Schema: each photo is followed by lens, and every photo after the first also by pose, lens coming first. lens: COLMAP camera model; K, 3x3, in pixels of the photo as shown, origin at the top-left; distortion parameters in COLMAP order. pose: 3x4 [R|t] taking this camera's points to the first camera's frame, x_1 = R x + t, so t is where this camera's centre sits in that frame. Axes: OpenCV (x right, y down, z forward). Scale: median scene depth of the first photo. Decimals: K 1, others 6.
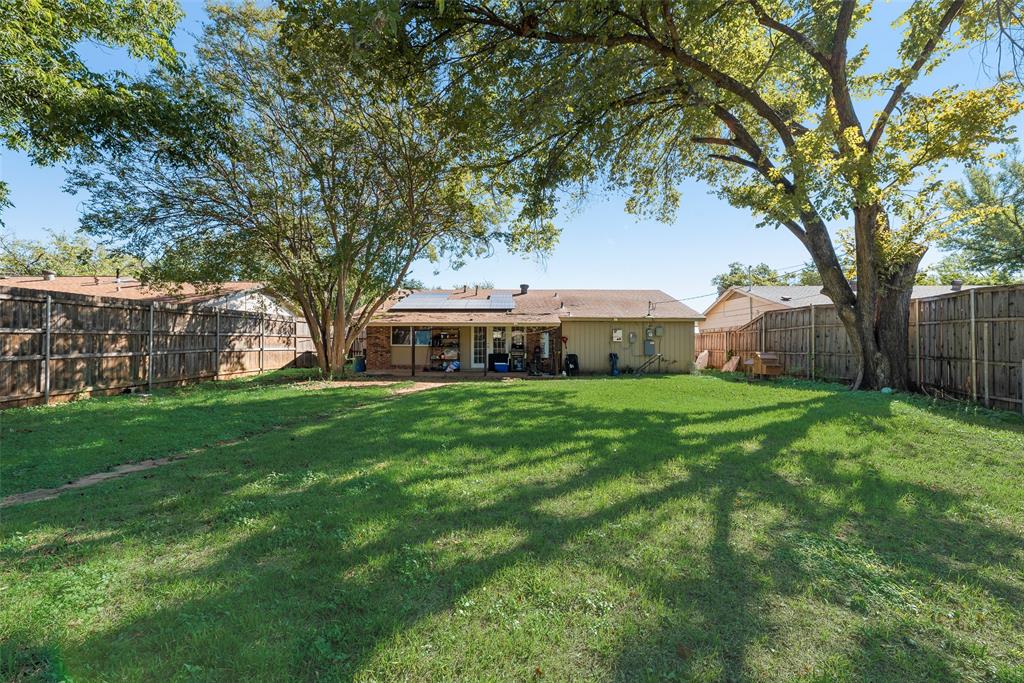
lens RADIAL K [[411.9, 0, 512.0], [0, 411.9, 341.5], [0, 0, 1]] dist [-0.000454, -0.000060]
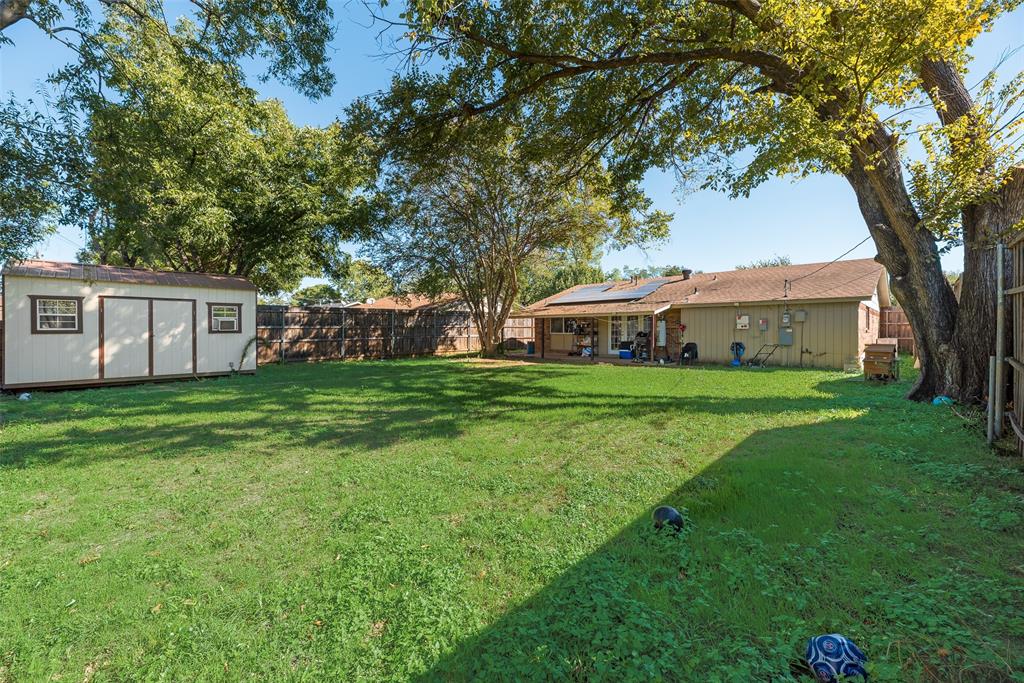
lens RADIAL K [[411.9, 0, 510.8], [0, 411.9, 340.0], [0, 0, 1]] dist [-0.000454, -0.000060]
pose [[0.728979, 0.010697, -0.684452, 0.546542], [0.006568, 0.999723, 0.022620, 0.000231], [0.684504, -0.020985, 0.728707, 0.023362]]
